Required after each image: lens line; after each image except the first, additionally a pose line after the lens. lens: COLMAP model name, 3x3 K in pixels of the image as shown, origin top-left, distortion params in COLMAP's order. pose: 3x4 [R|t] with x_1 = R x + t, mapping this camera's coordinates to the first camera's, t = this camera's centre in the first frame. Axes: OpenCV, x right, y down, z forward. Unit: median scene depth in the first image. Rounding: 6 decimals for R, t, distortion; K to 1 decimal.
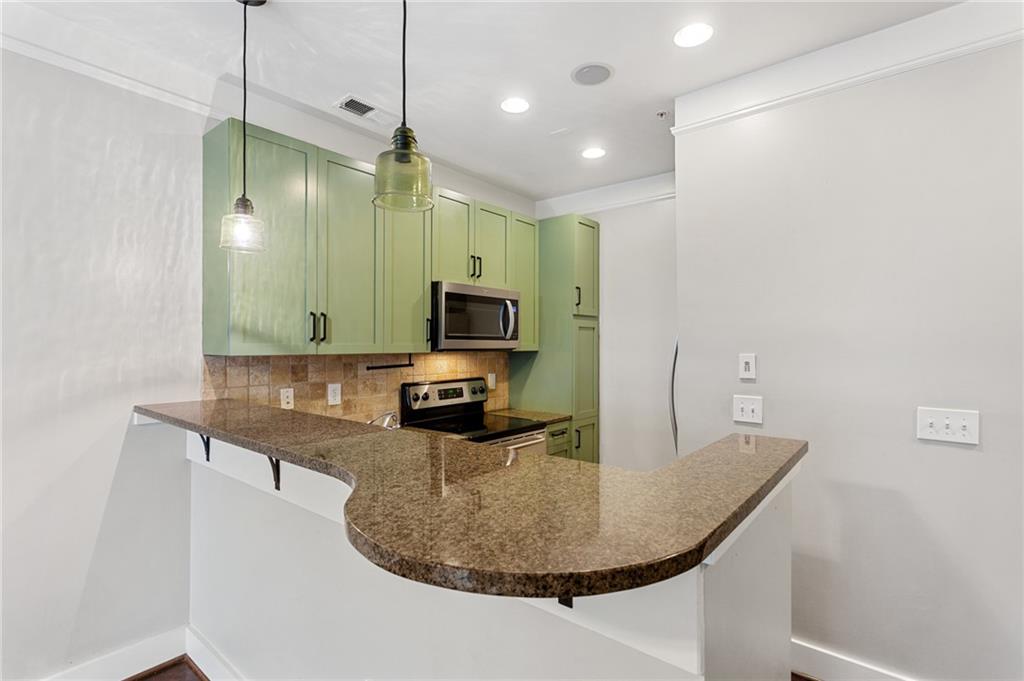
lens RADIAL K [[489.9, 0, 511.6], [0, 489.9, 343.0], [0, 0, 1]] dist [0.004337, 0.001929]
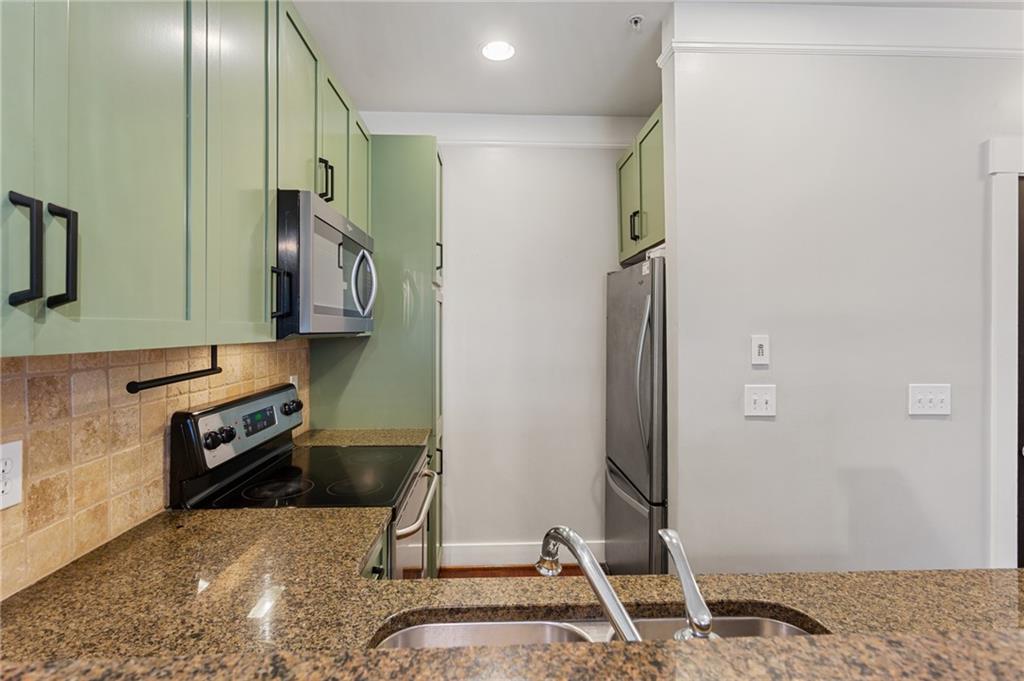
lens RADIAL K [[489.9, 0, 513.1], [0, 489.9, 329.2], [0, 0, 1]] dist [0.004337, 0.001929]
pose [[0.743072, -0.002684, 0.669207, -0.319150], [0.001218, 0.999996, 0.002658, 0.006999], [-0.669211, -0.001160, 0.743072, 0.519451]]
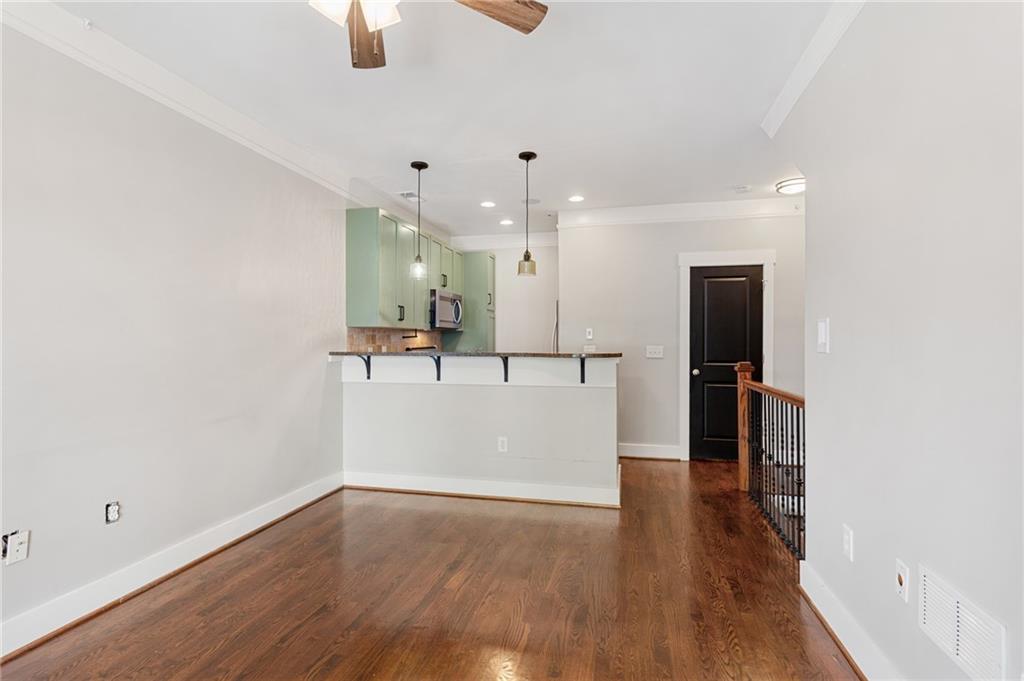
lens RADIAL K [[489.9, 0, 516.3], [0, 489.9, 340.1], [0, 0, 1]] dist [0.004337, 0.001929]
pose [[0.896014, -0.003738, 0.444010, -0.696698], [0.002136, 0.999989, 0.004109, 0.054223], [-0.444020, -0.002733, 0.896013, -0.755525]]
